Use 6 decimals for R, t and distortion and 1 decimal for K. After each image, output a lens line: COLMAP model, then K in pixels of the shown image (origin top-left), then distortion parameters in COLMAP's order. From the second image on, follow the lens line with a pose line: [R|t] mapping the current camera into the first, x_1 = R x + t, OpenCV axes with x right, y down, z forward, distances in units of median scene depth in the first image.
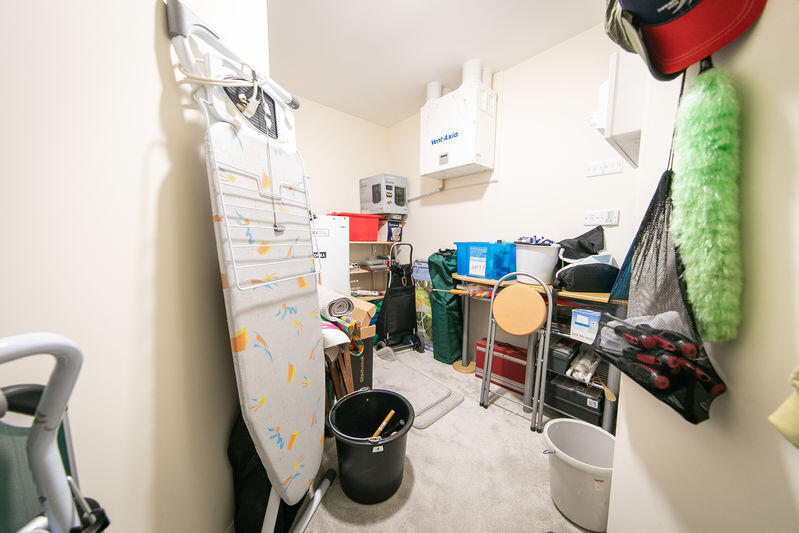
lens RADIAL K [[259.9, 0, 399.5], [0, 259.9, 266.5], [0, 0, 1]] dist [-0.000128, -0.000047]
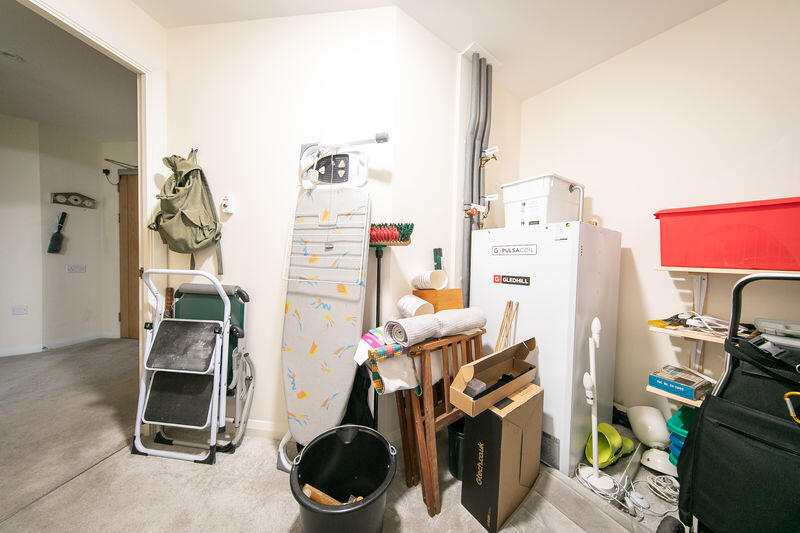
lens RADIAL K [[260.2, 0, 400.0], [0, 260.2, 266.5], [0, 0, 1]] dist [-0.000128, -0.000047]
pose [[-0.086662, 0.026041, -0.995897, 0.899462], [-0.128994, 0.990950, 0.037136, -0.136877], [0.987851, 0.131683, -0.082519, 1.489435]]
